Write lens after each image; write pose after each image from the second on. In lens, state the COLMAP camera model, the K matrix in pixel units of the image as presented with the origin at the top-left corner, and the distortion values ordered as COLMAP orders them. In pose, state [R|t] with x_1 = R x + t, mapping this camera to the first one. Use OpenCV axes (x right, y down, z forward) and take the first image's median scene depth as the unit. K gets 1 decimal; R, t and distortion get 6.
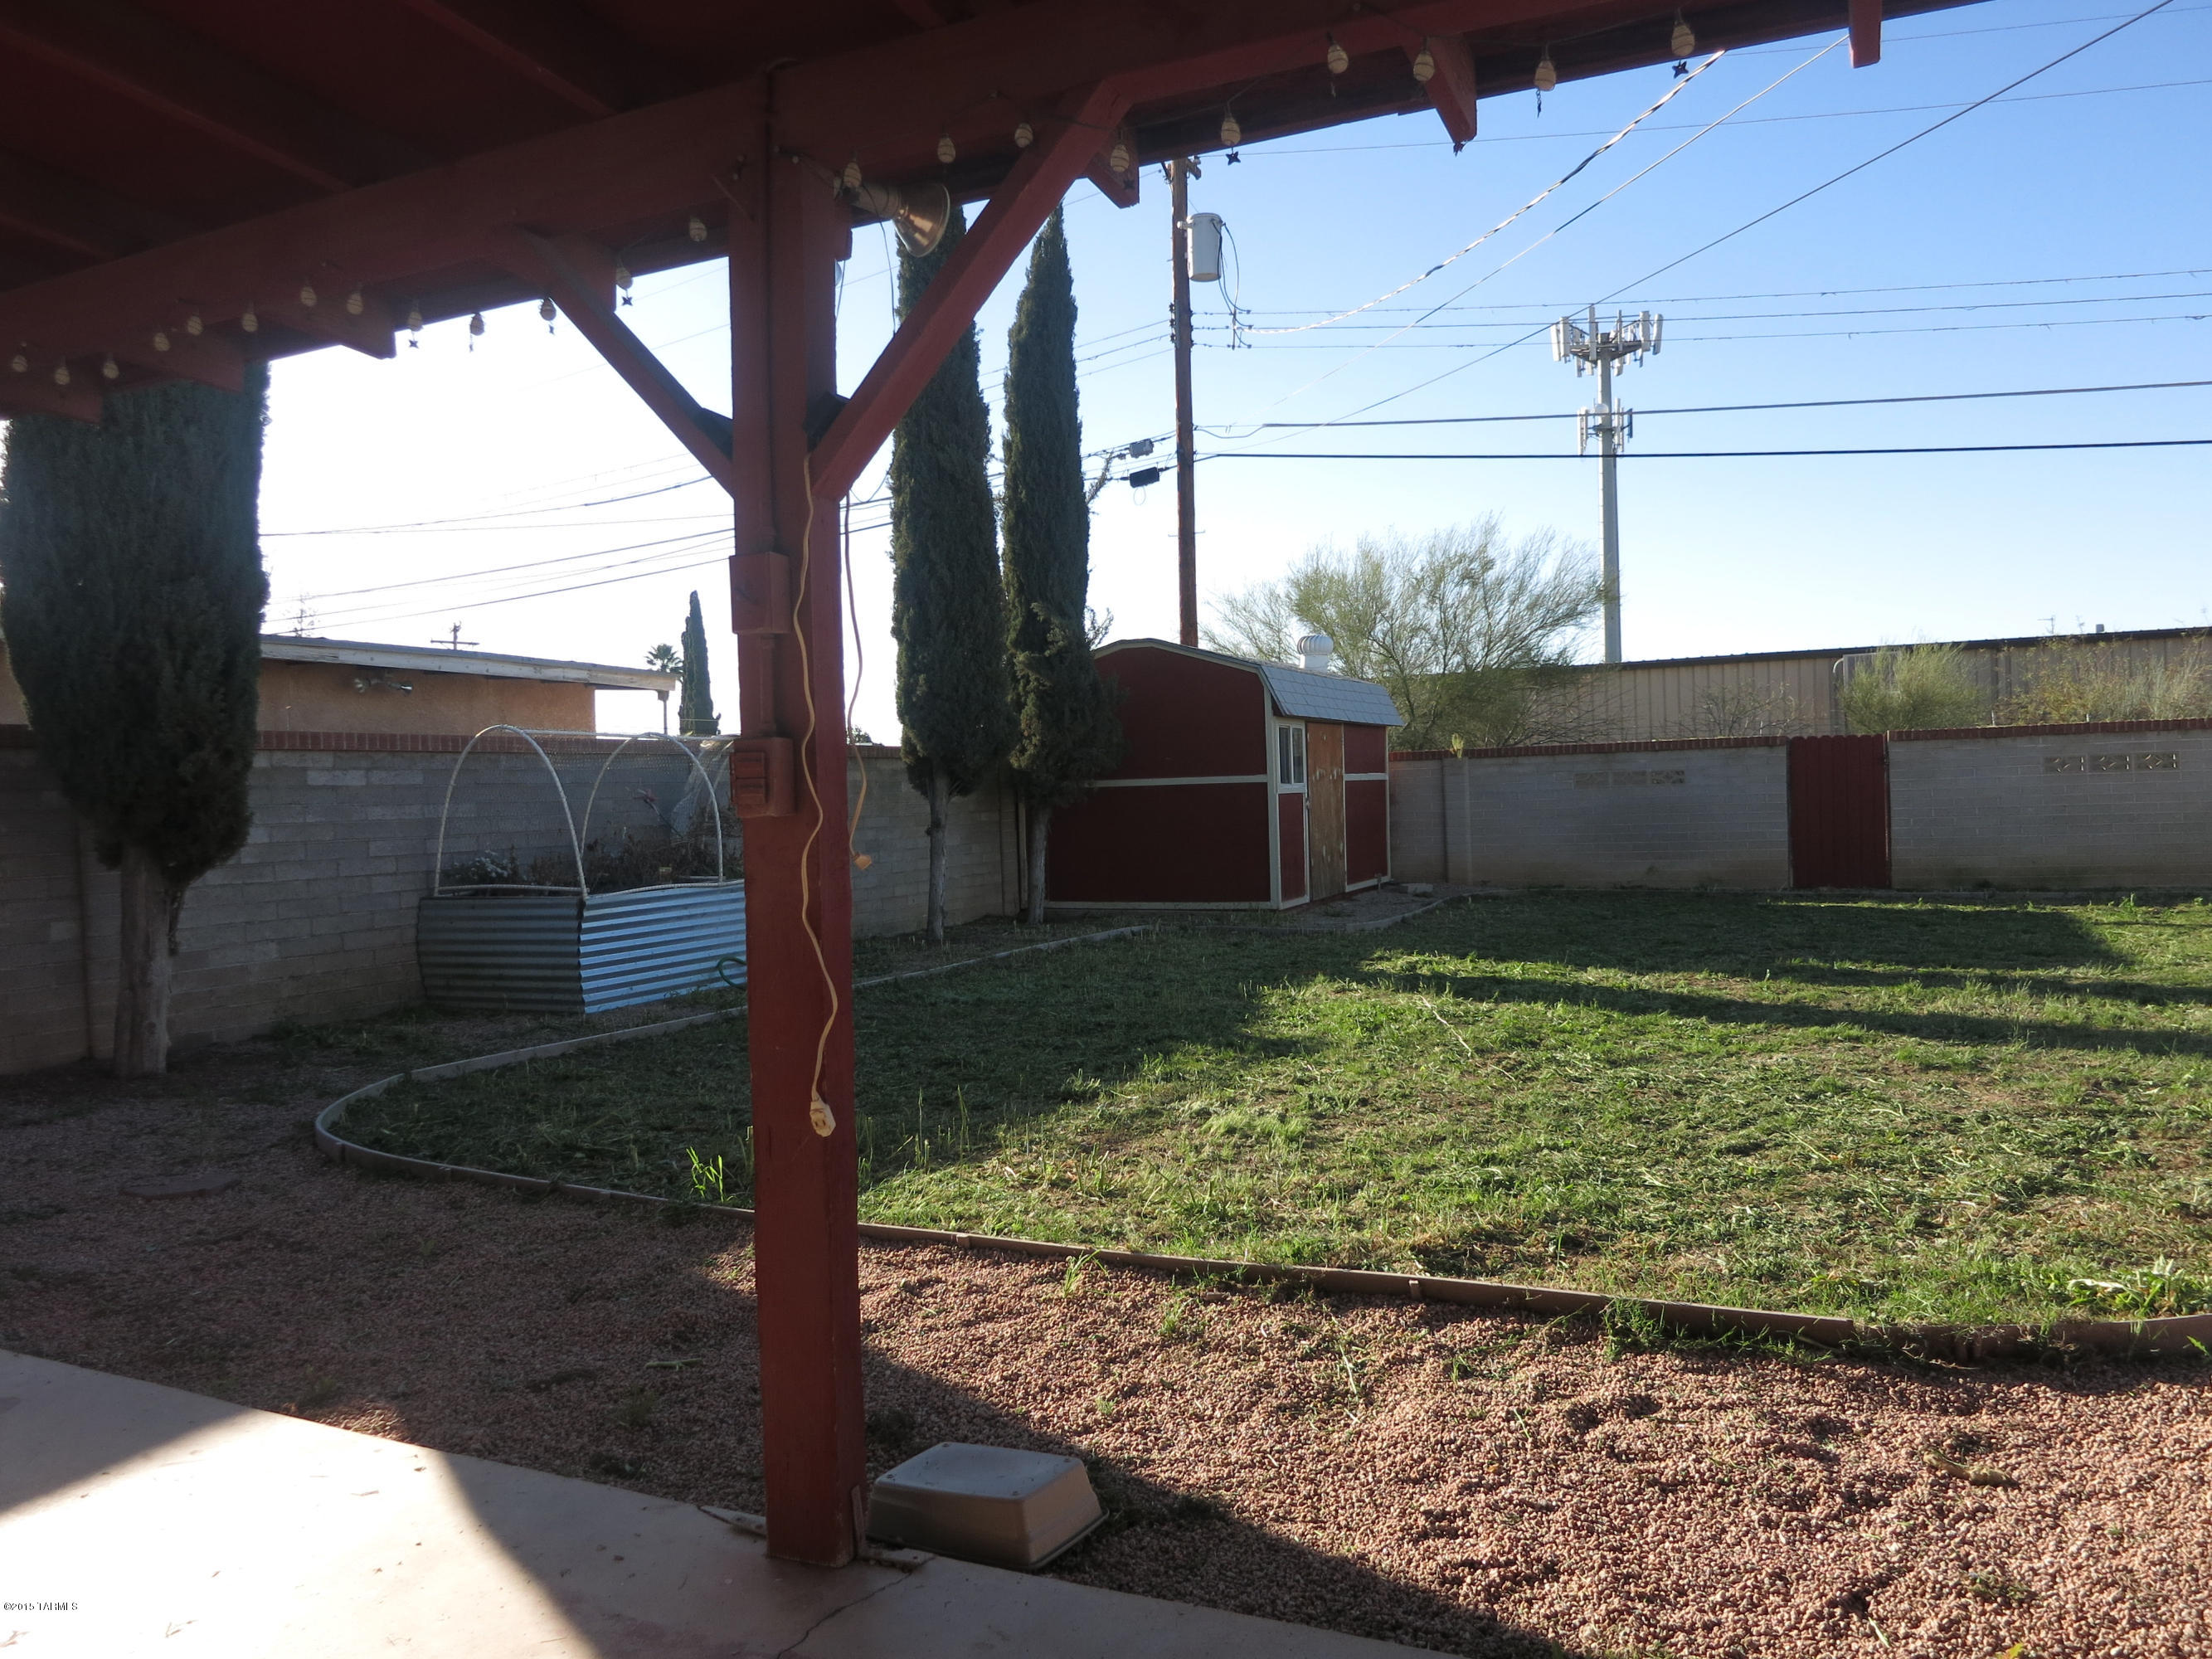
lens RADIAL K [[1590.4, 0, 1097.4], [0, 1590.4, 833.5], [0, 0, 1]] dist [-0.041195, -0.005873]
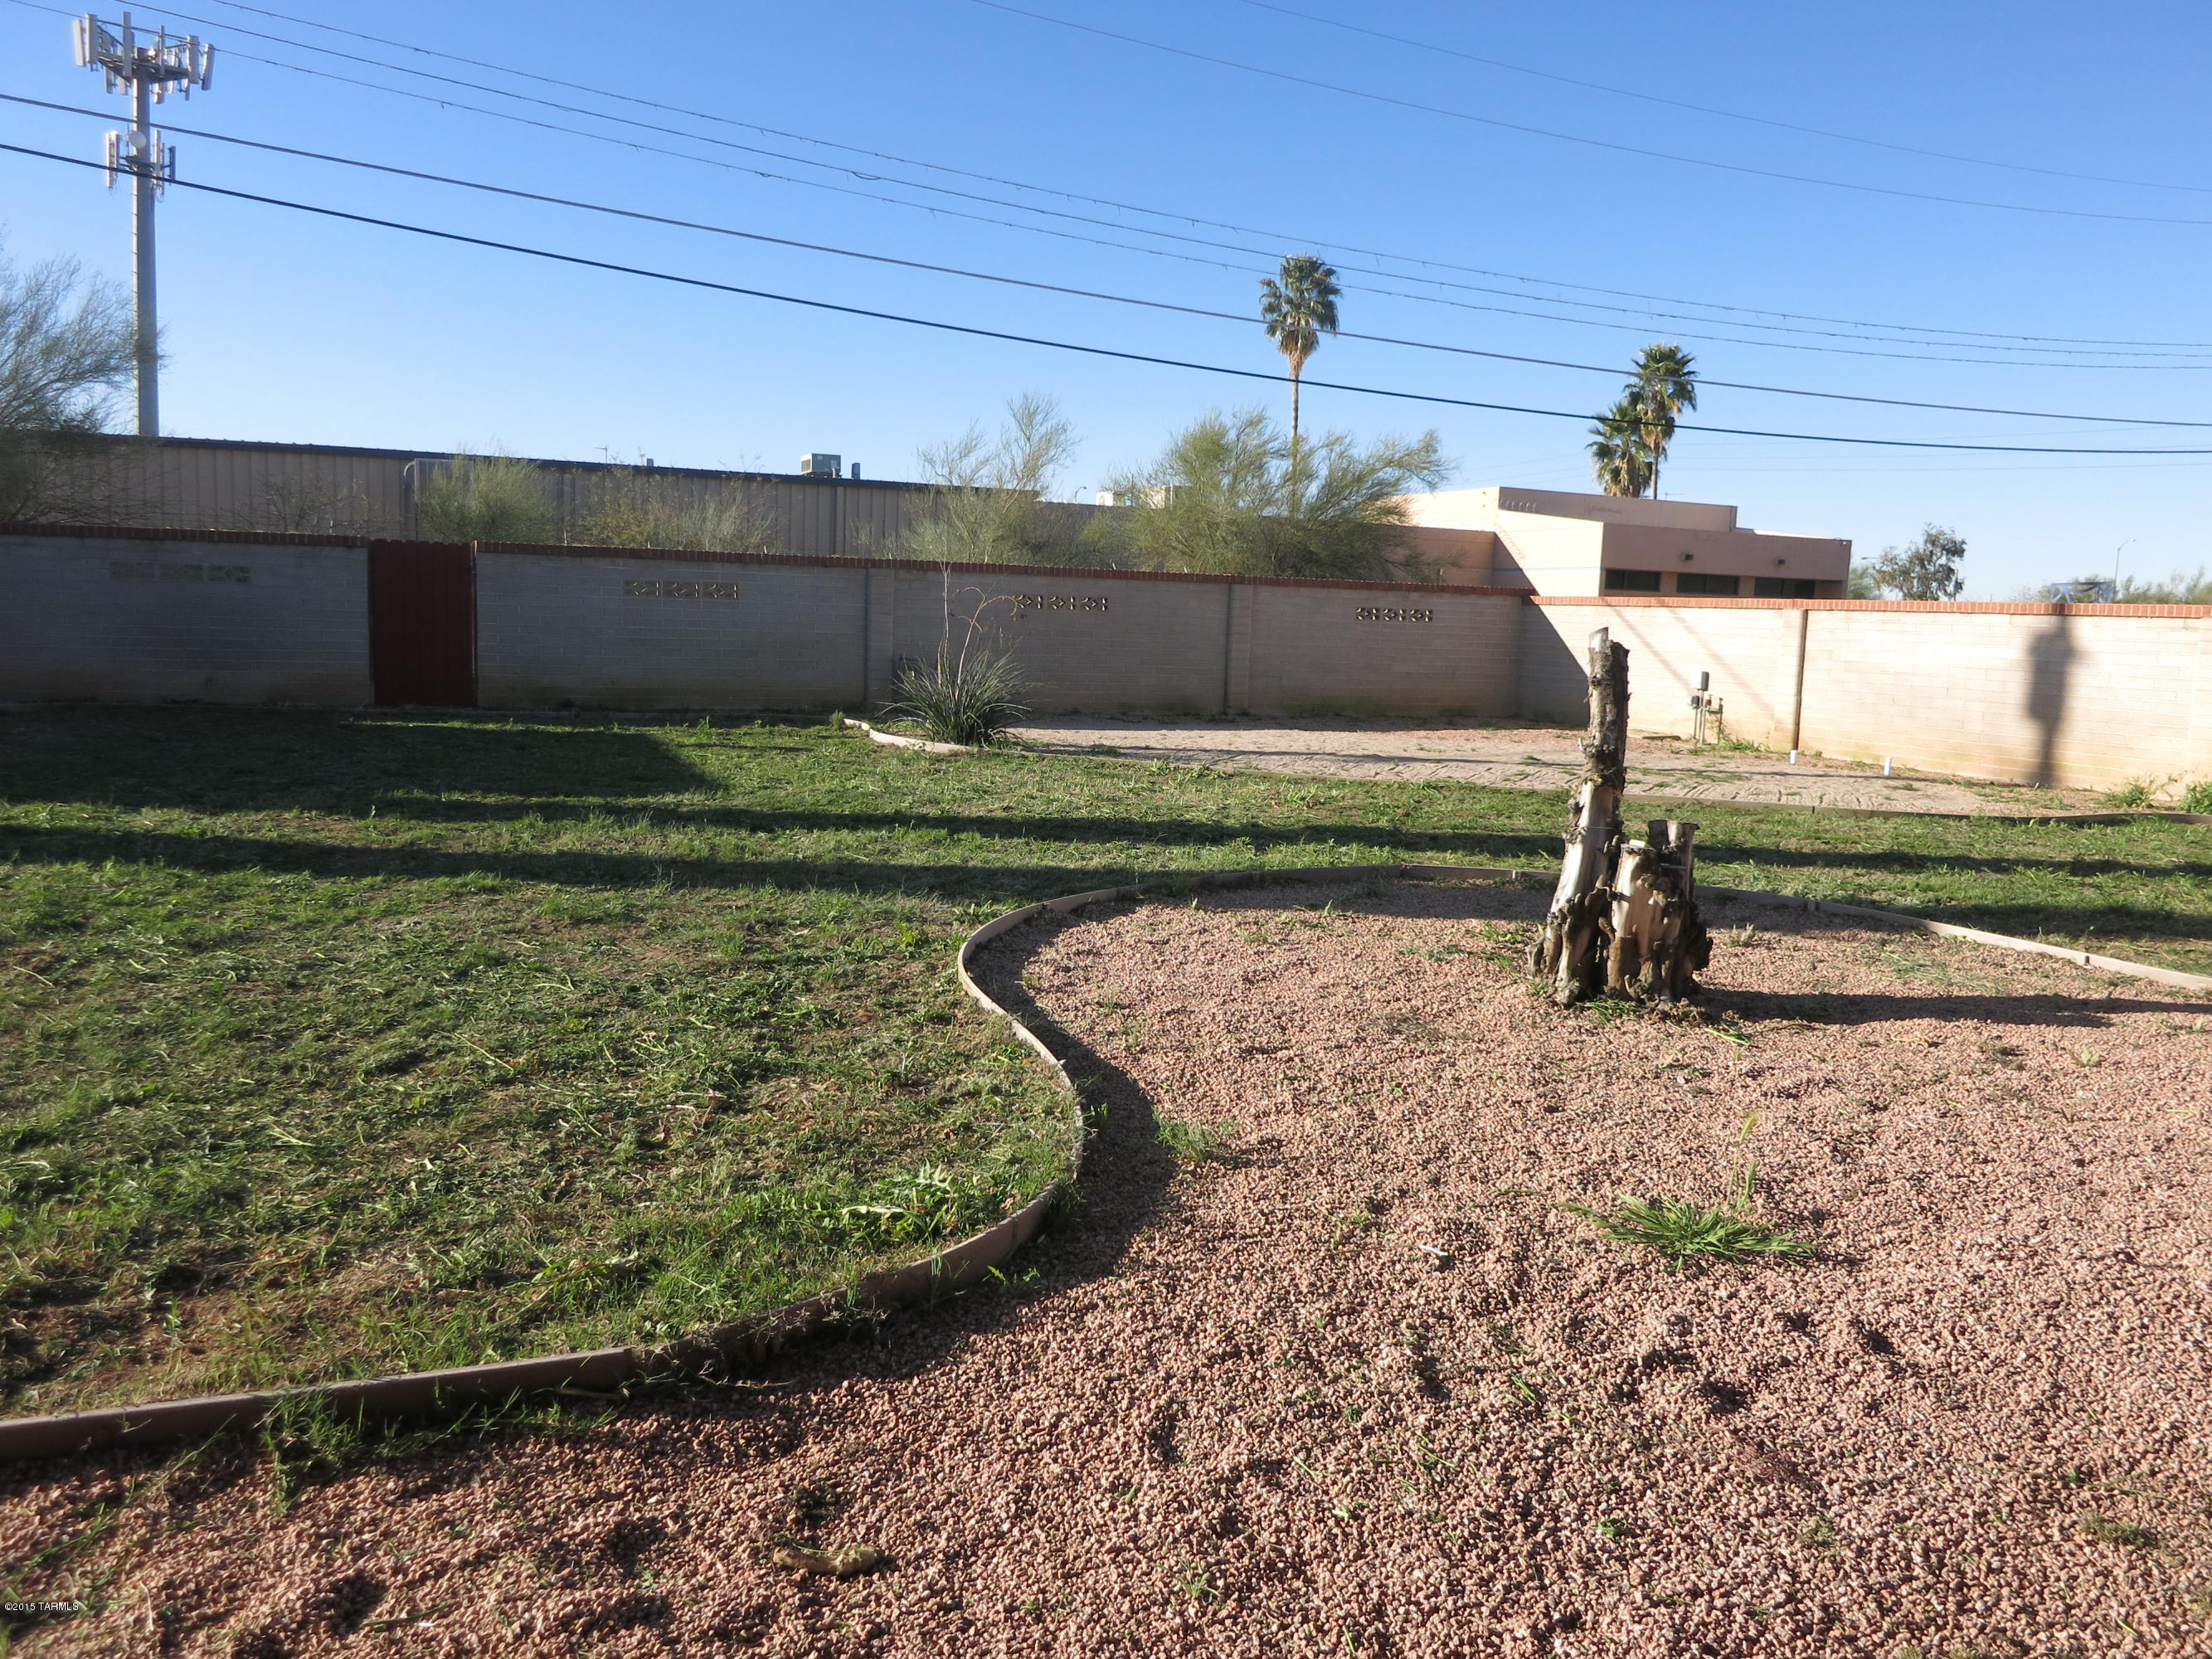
lens RADIAL K [[1590.4, 0, 1092.7], [0, 1590.4, 828.9], [0, 0, 1]] dist [-0.041195, -0.005873]
pose [[0.653395, -0.046467, 0.755590, 0.043483], [-0.042643, 0.994270, 0.098022, -0.003472], [-0.755815, -0.096268, 0.647669, 0.203492]]
